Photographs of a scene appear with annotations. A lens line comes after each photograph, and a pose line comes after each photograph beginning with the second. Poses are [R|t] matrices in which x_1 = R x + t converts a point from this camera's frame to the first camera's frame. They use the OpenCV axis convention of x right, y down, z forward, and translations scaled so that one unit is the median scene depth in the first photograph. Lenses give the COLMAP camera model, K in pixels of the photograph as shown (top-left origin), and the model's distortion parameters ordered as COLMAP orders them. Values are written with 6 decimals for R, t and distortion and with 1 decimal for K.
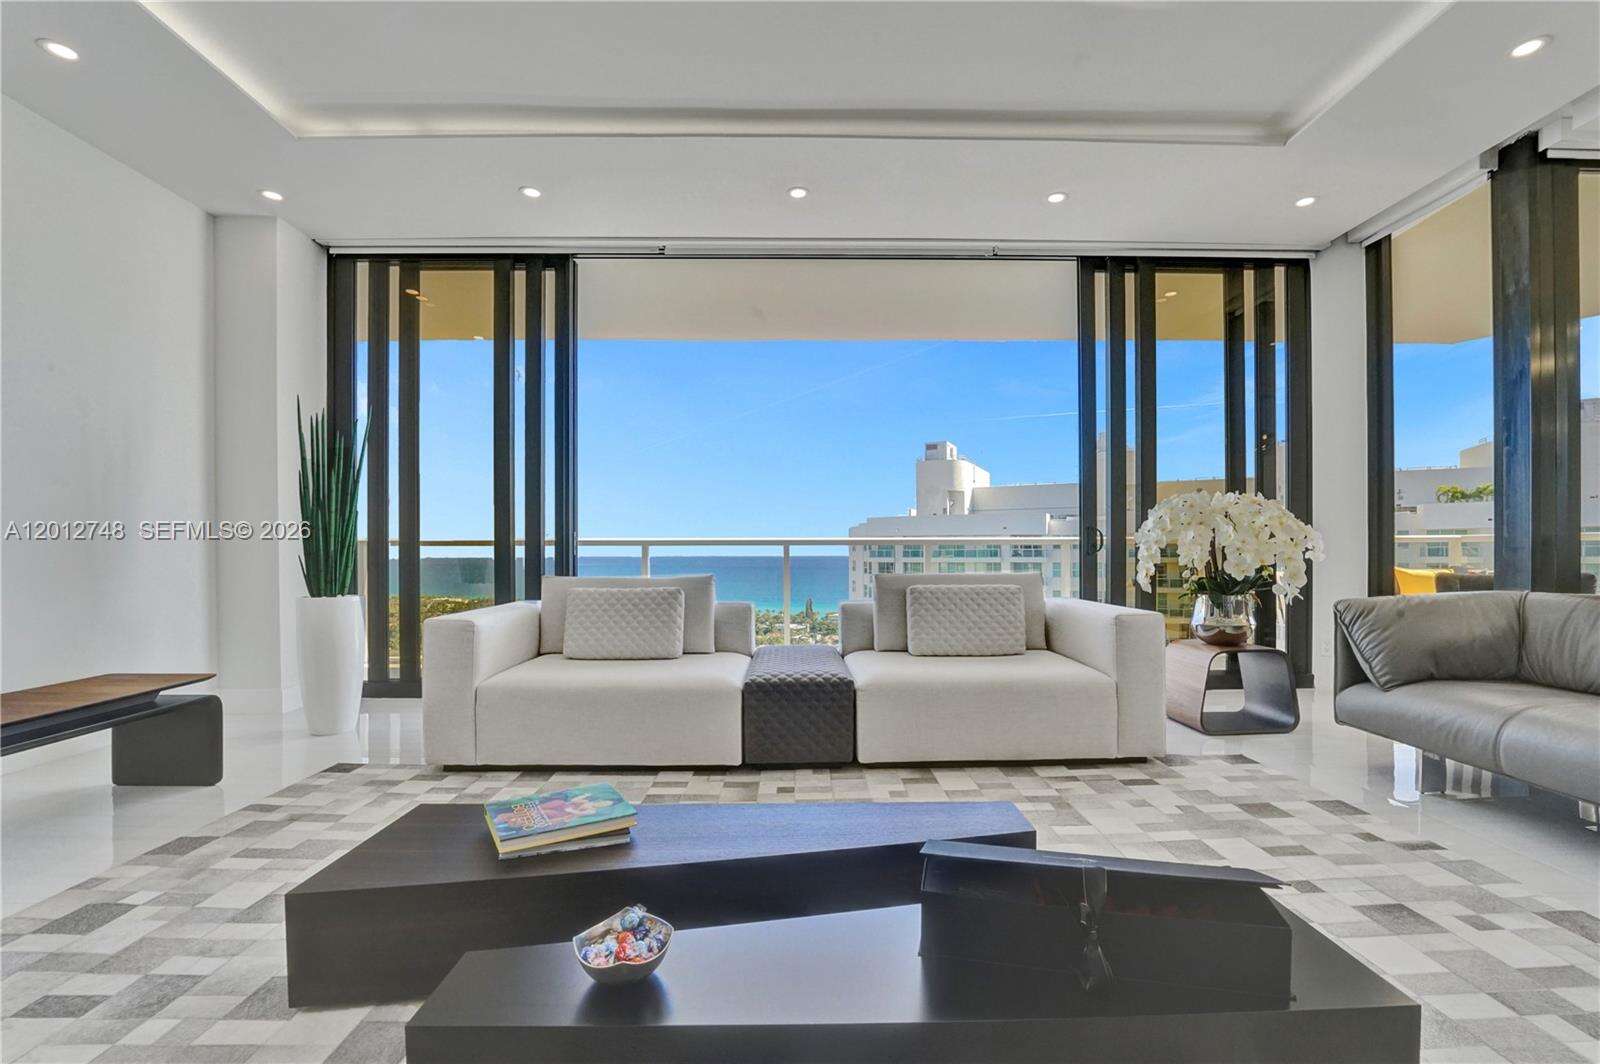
lens RADIAL K [[690.5, 0, 817.2], [0, 690.5, 546.9], [0, 0, 1]] dist [-0.026577, 0.000310]
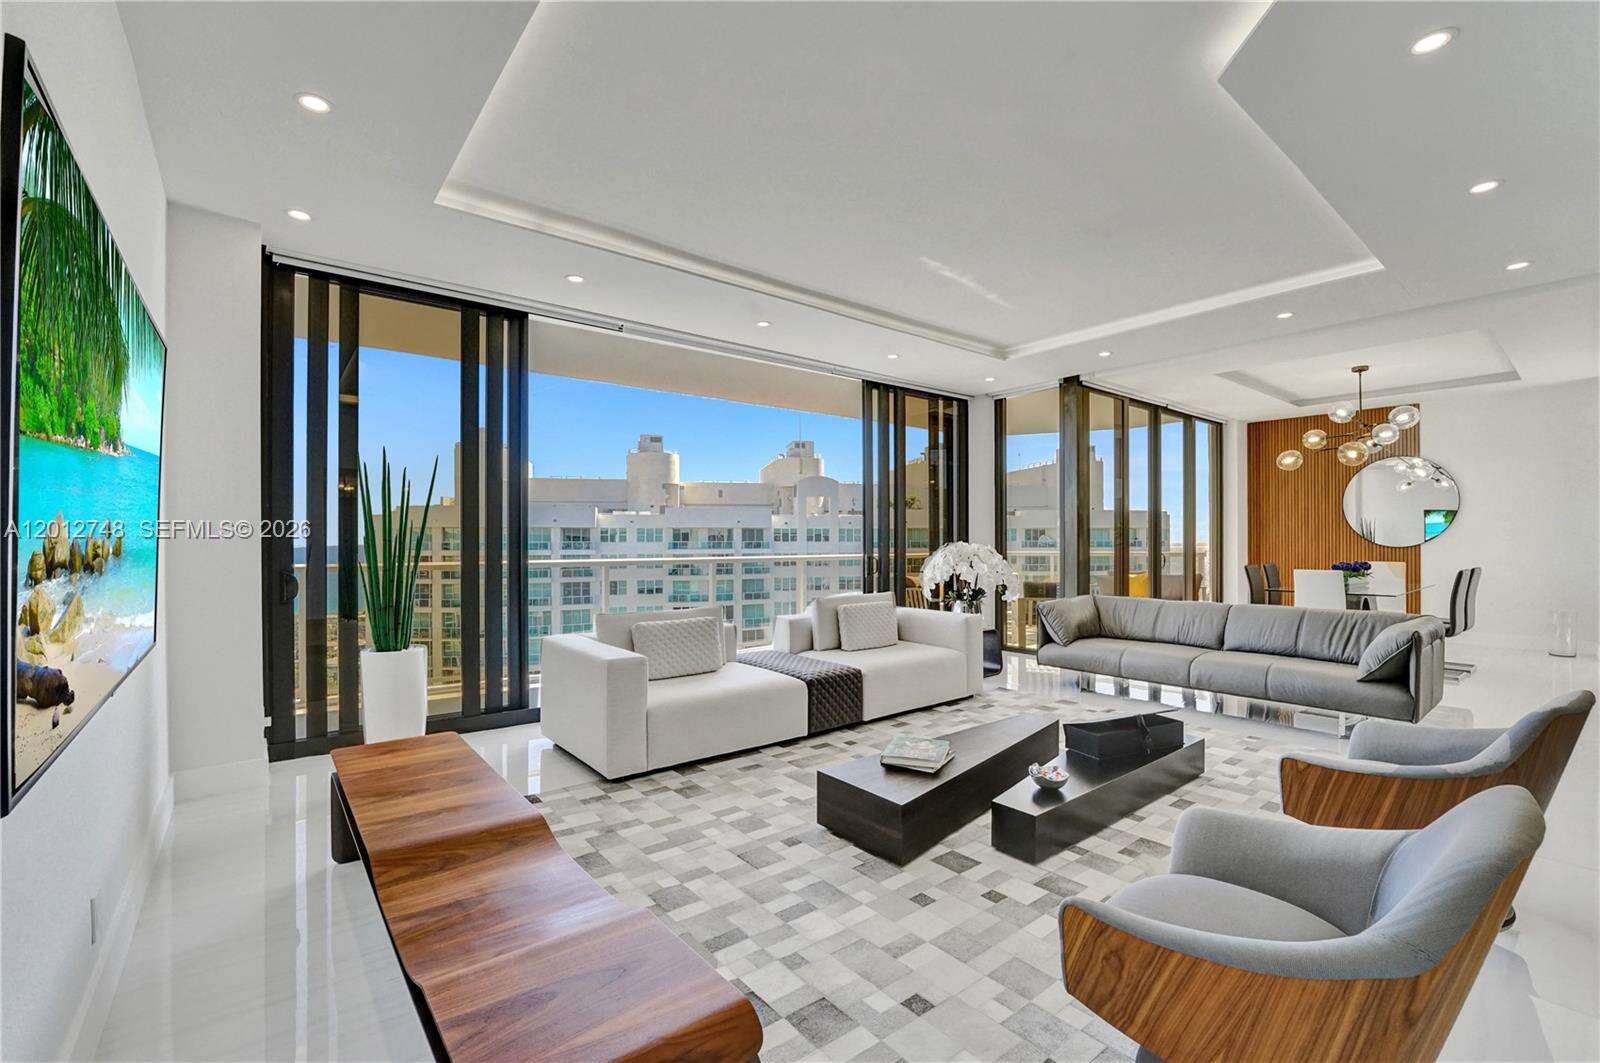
lens RADIAL K [[678.8, 0, 803.0], [0, 678.8, 524.3], [0, 0, 1]] dist [-0.026218, 0.000353]
pose [[0.792382, 0.017400, 0.609777, -0.850762], [-0.006718, 0.999781, -0.019800, -0.093419], [-0.609988, 0.011593, 0.792326, -0.138299]]
